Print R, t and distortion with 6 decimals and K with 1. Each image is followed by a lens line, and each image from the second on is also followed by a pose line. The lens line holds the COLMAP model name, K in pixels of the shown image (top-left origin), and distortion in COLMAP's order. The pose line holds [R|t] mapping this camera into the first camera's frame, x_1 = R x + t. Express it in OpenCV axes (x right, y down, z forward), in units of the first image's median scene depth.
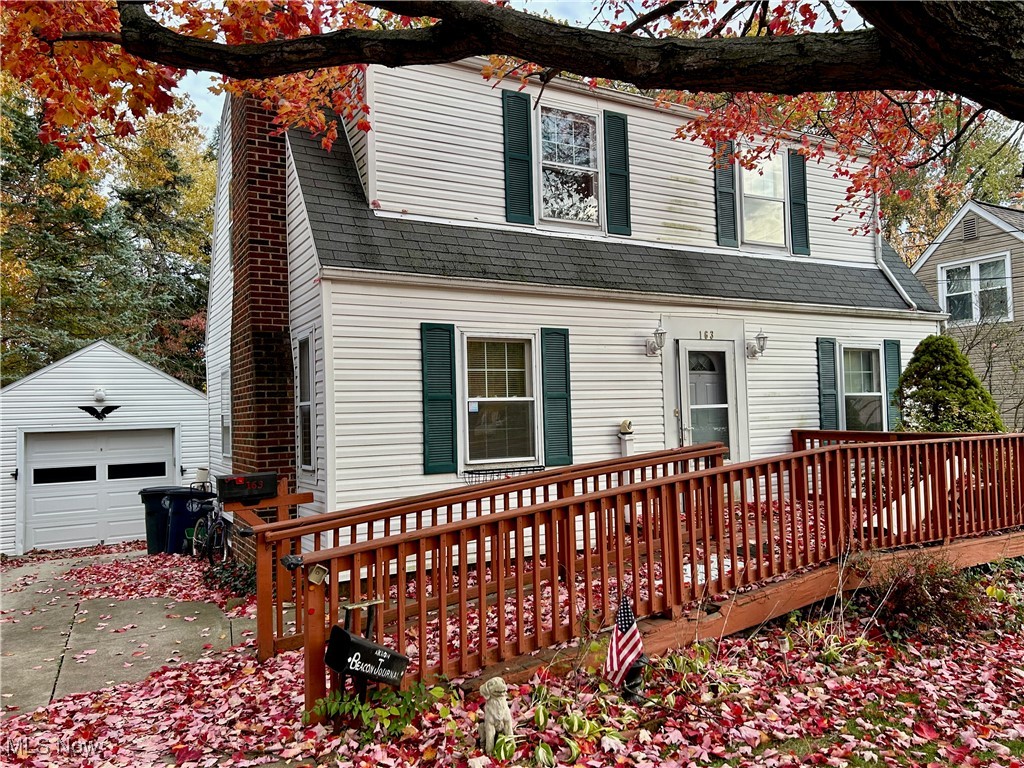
lens RADIAL K [[775.3, 0, 512.0], [0, 775.3, 384.8], [0, 0, 1]] dist [0.054641, -0.000454]
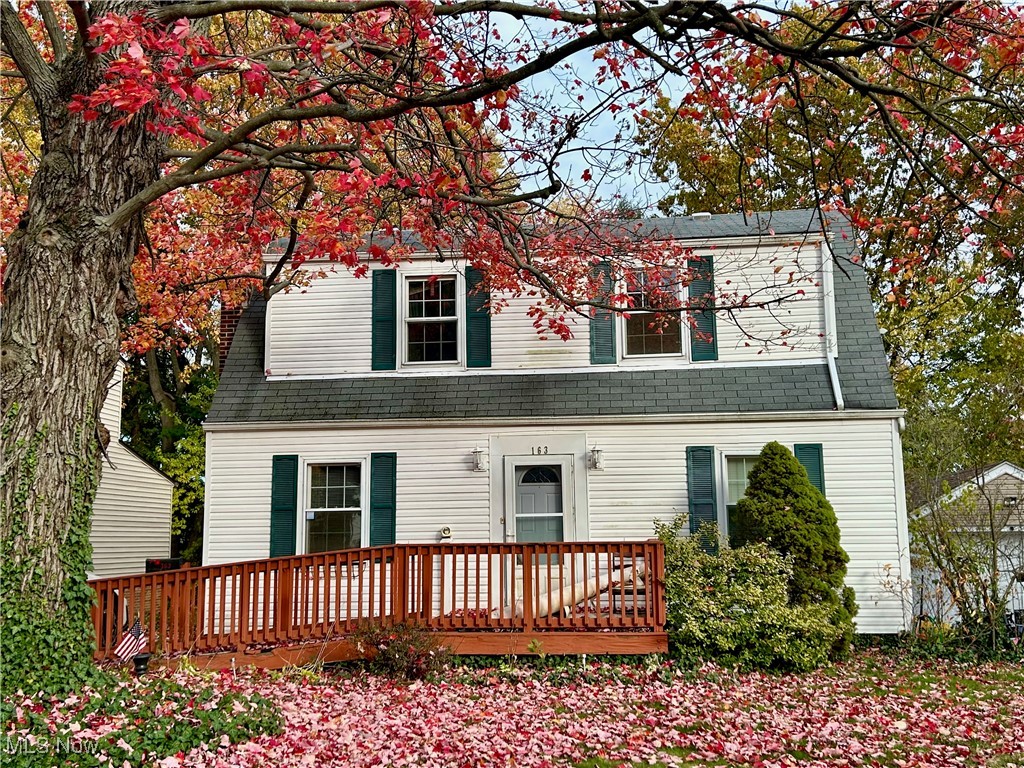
lens RADIAL K [[1038.1, 0, 511.9], [0, 1038.1, 383.6], [0, 0, 1]] dist [0.065782, 0.000000]
pose [[0.806367, -0.069240, -0.587348, 1.229496], [0.013167, 0.994979, -0.099217, -0.013648], [0.591268, 0.072272, 0.803230, -0.256469]]
